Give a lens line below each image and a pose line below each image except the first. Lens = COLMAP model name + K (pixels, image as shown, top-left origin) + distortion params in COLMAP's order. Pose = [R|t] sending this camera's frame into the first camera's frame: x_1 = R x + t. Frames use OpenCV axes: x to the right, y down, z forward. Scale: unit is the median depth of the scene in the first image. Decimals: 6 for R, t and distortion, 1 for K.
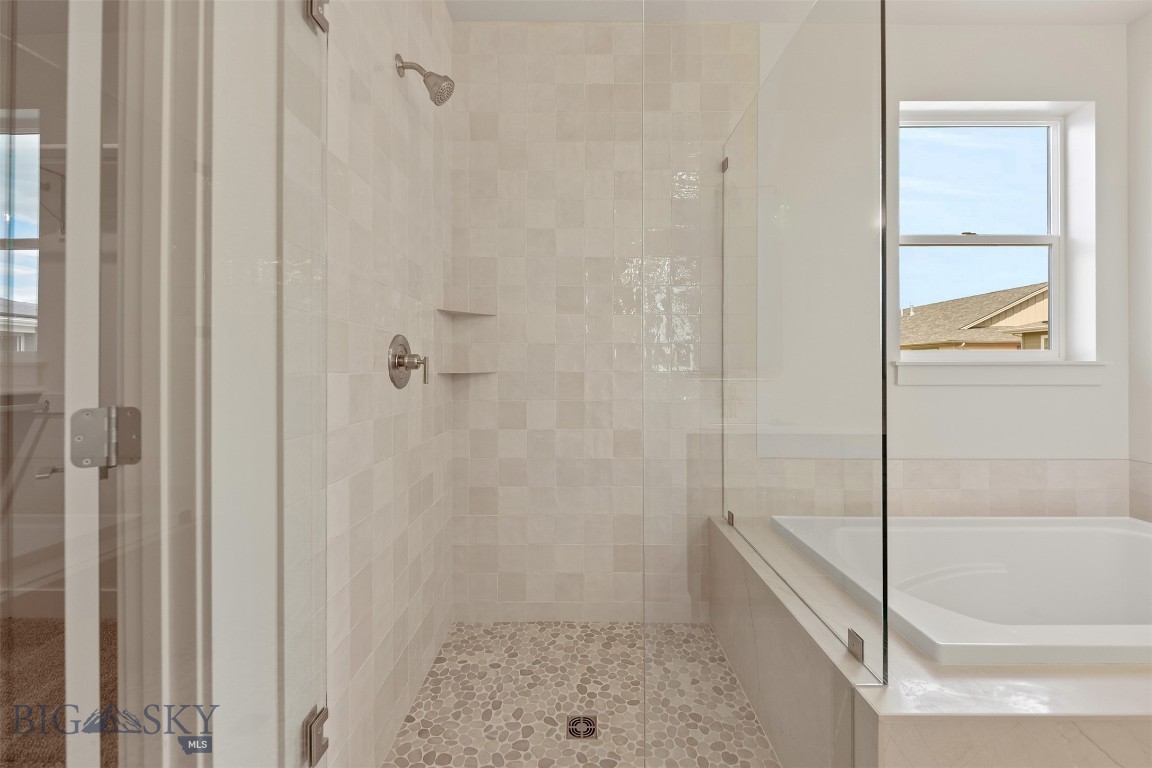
lens RADIAL K [[455.3, 0, 565.8], [0, 455.3, 367.5], [0, 0, 1]] dist [0.006582, -0.002930]
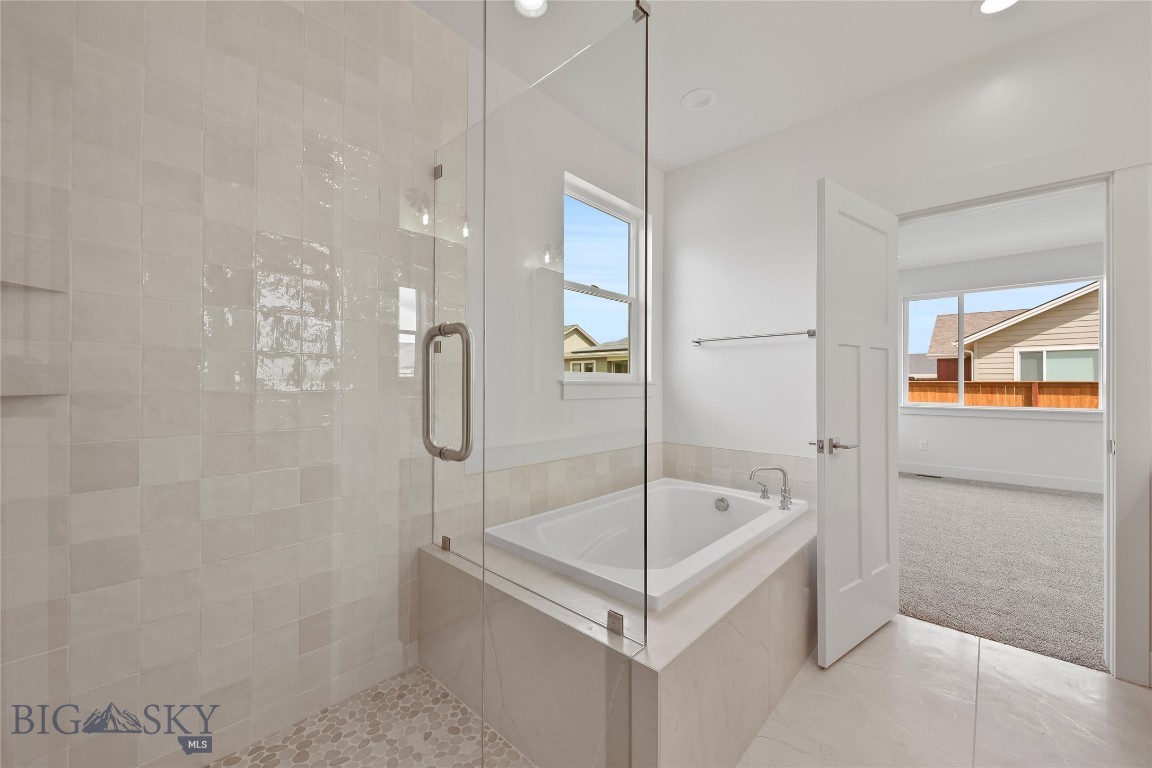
lens RADIAL K [[455.3, 0, 545.6], [0, 455.3, 380.5], [0, 0, 1]] dist [0.006582, -0.002930]
pose [[0.653778, 0.006268, 0.756661, -0.228524], [-0.006209, 0.999976, -0.002919, -0.009301], [-0.756661, -0.002790, 0.653801, 0.217335]]
